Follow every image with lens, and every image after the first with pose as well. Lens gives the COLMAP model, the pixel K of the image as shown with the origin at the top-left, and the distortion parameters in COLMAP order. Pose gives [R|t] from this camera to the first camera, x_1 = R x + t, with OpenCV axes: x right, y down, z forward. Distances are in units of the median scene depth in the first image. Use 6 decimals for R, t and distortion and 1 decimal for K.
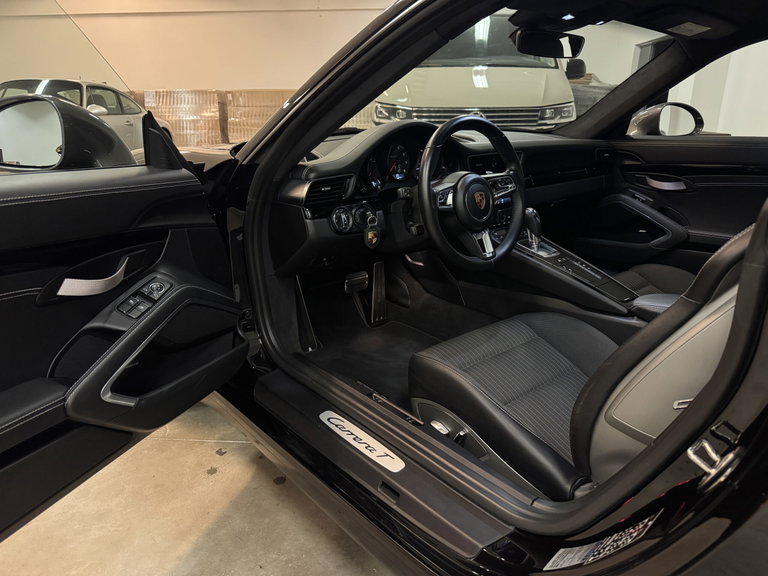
lens RADIAL K [[537.4, 0, 382.0], [0, 537.4, 289.1], [0, 0, 1]] dist [0.035497, -0.039040]
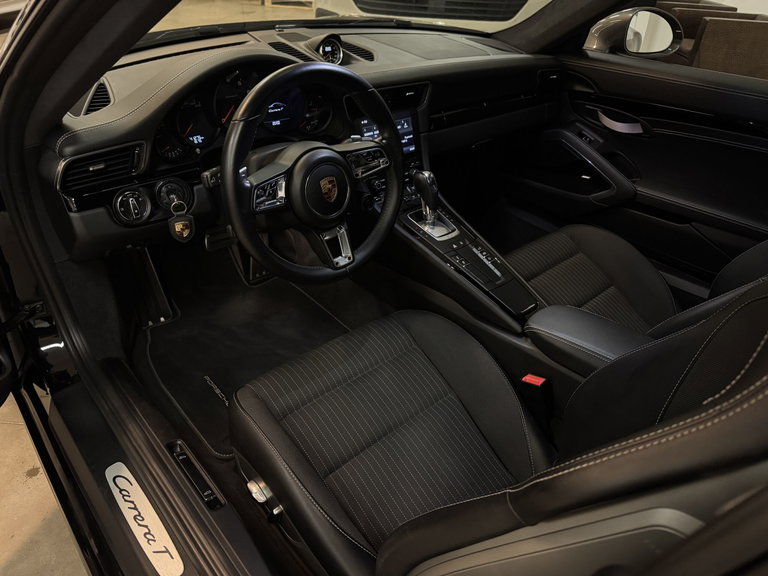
lens RADIAL K [[537.4, 0, 380.2], [0, 537.4, 289.8], [0, 0, 1]] dist [0.035497, -0.039040]
pose [[0.998409, 0.034709, 0.044429, 0.182744], [-0.045111, 0.964479, 0.260278, -0.183873], [-0.033817, -0.261868, 0.964511, 0.229461]]
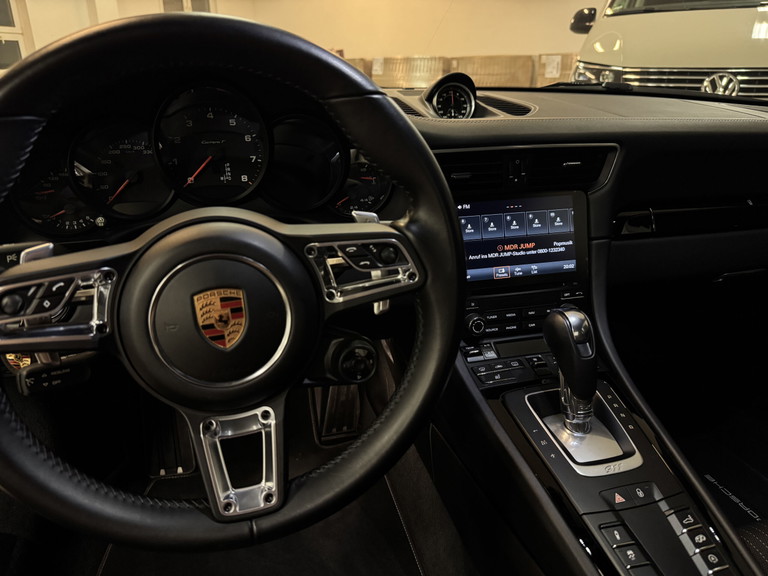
lens RADIAL K [[537.4, 0, 387.2], [0, 537.4, 287.9], [0, 0, 1]] dist [0.035497, -0.039040]
pose [[0.904878, 0.154131, -0.396785, 0.302977], [-0.135549, 0.987954, 0.074649, -0.175018], [0.403512, -0.013764, 0.914871, 0.635579]]
